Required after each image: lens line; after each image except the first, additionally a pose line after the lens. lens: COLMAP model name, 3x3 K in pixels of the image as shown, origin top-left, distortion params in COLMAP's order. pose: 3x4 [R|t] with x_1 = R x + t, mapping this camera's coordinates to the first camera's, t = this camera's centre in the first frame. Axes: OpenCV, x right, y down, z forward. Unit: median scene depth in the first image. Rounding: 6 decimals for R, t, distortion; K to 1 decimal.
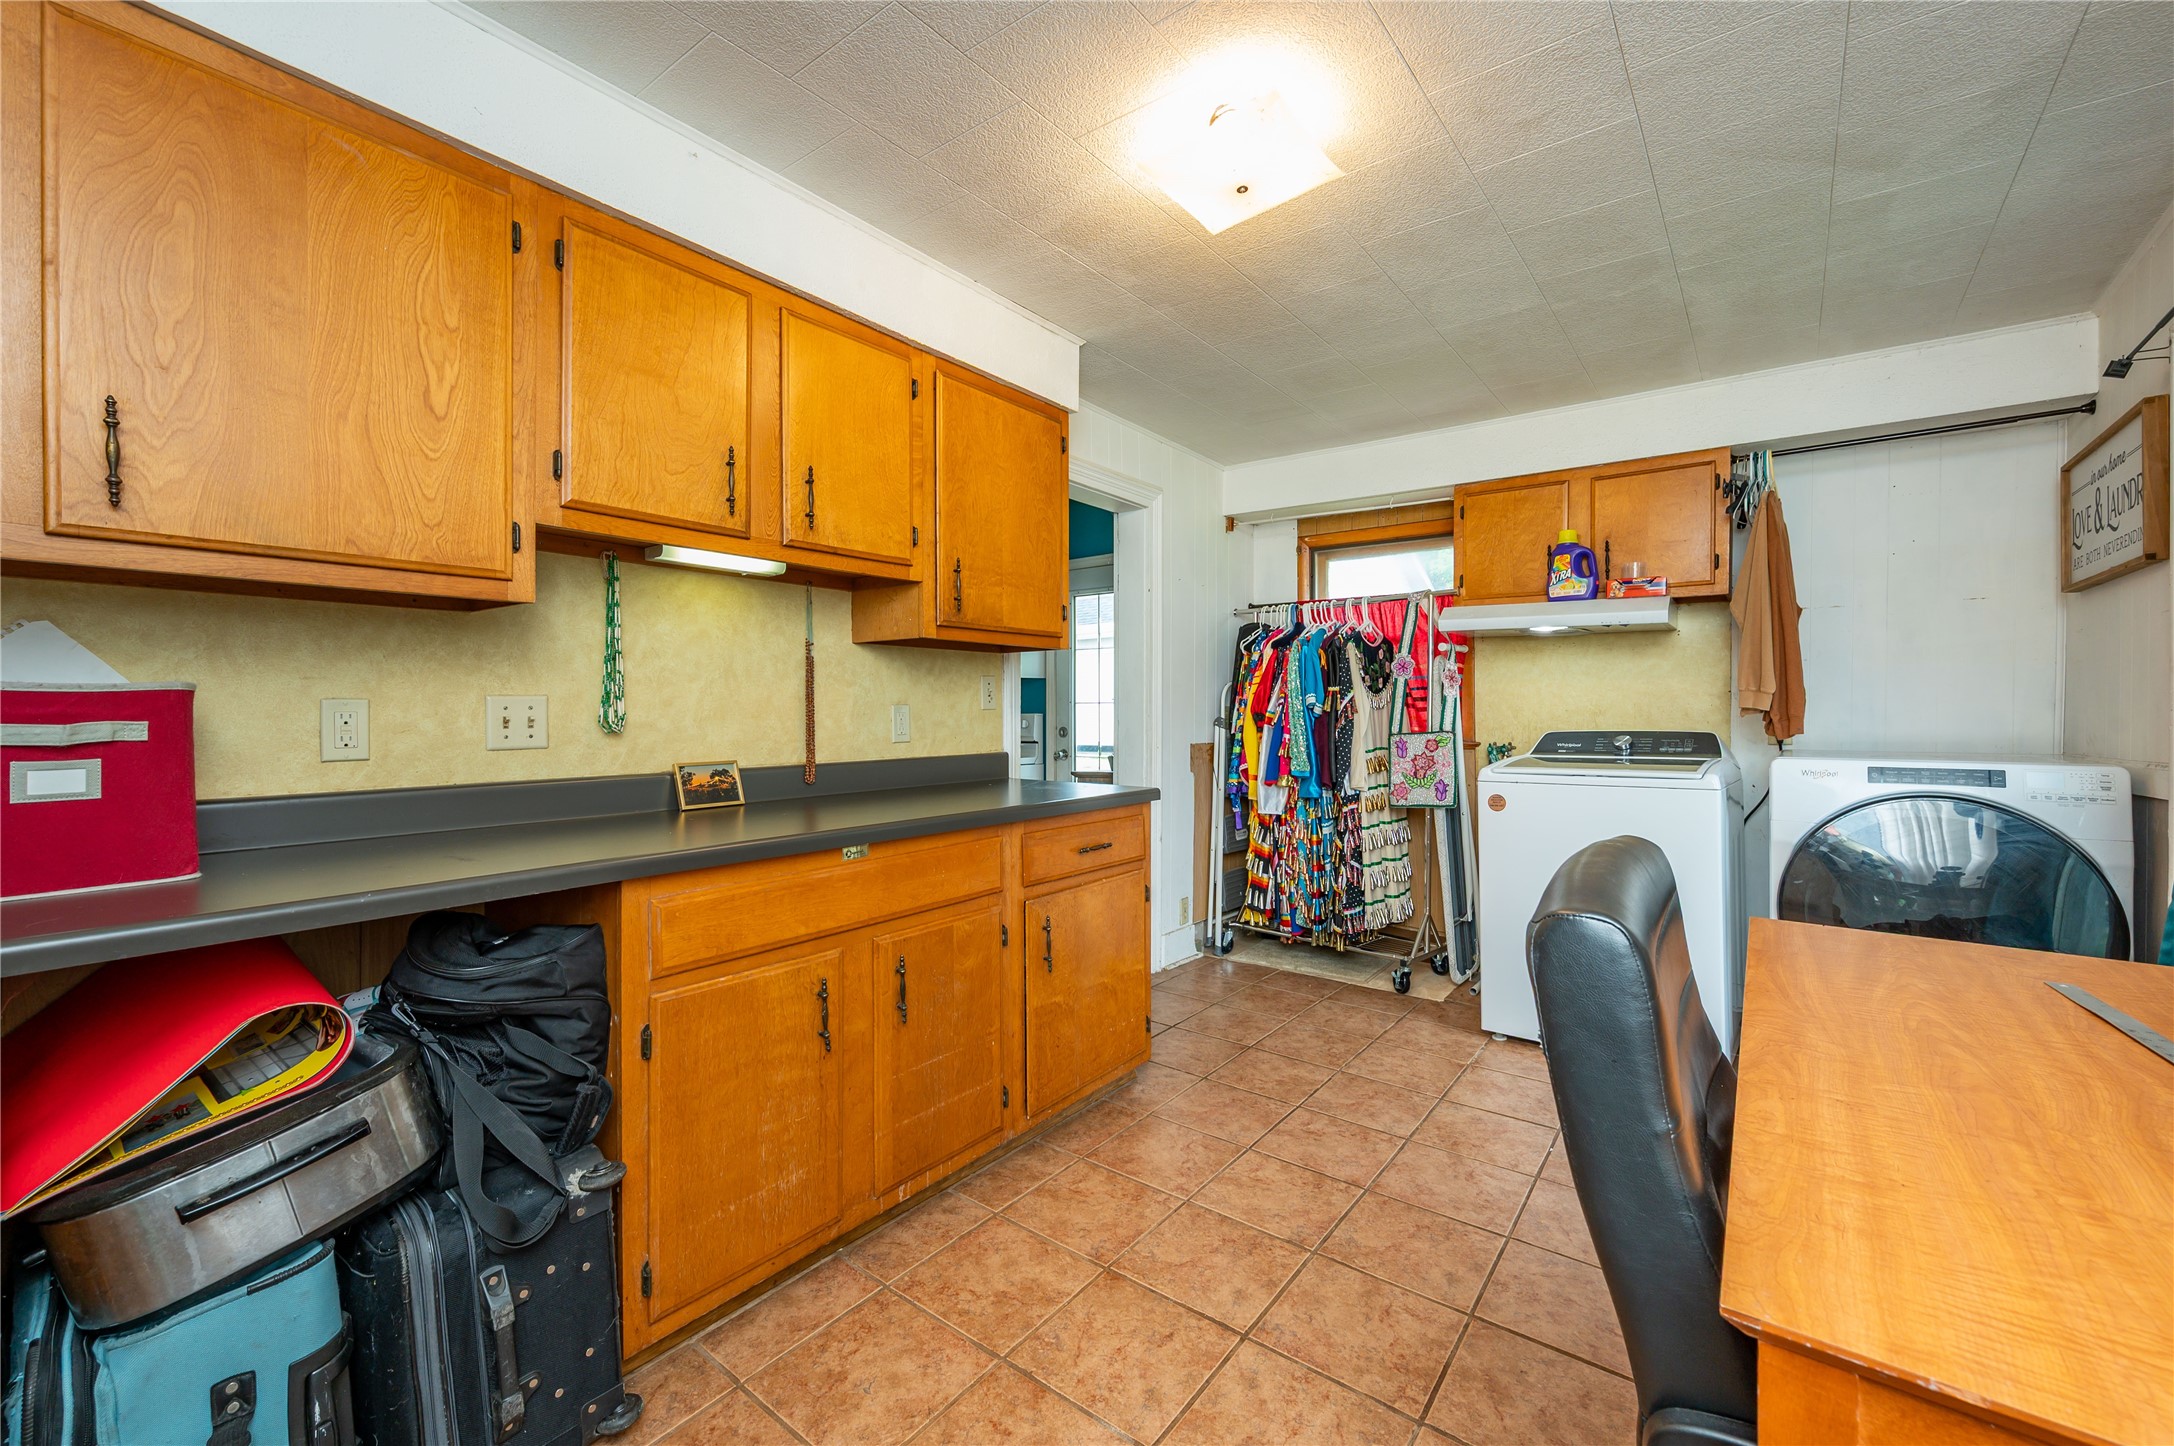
lens RADIAL K [[877.0, 0, 1085.8], [0, 877.0, 717.0], [0, 0, 1]] dist [-0.000980, 0.001002]
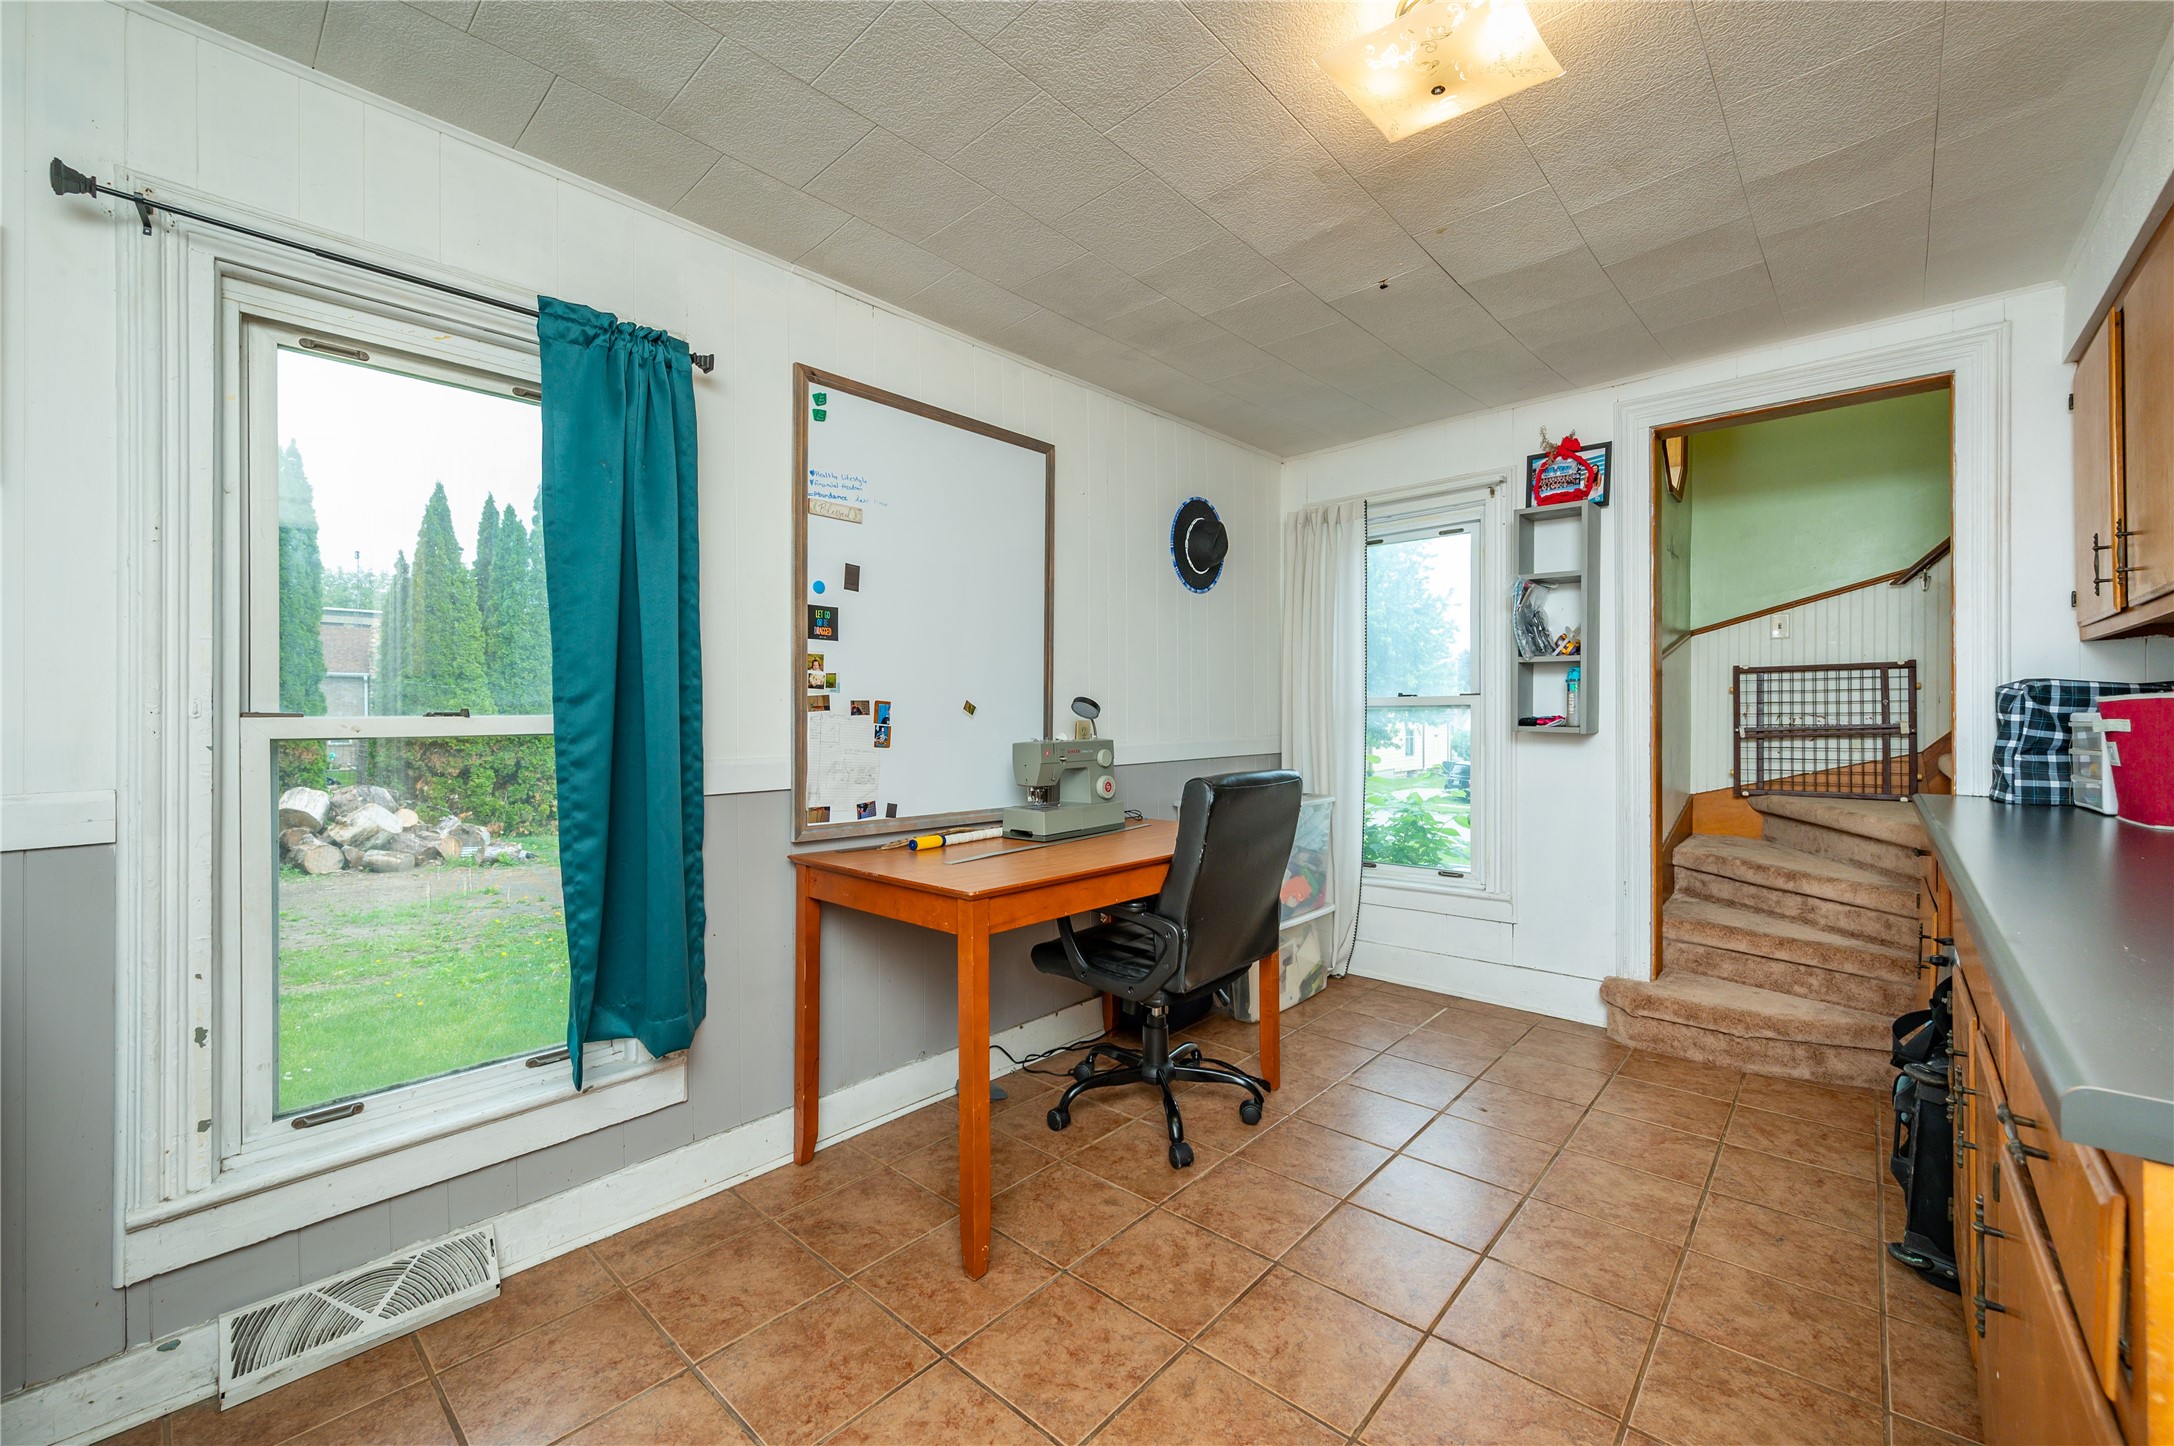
lens RADIAL K [[877.0, 0, 1087.8], [0, 877.0, 720.5], [0, 0, 1]] dist [-0.000980, 0.001002]
pose [[-0.997261, 0.002726, 0.073919, 0.487455], [0.002869, 0.999994, 0.001833, -0.001629], [-0.073913, 0.002040, -0.997263, 2.002488]]
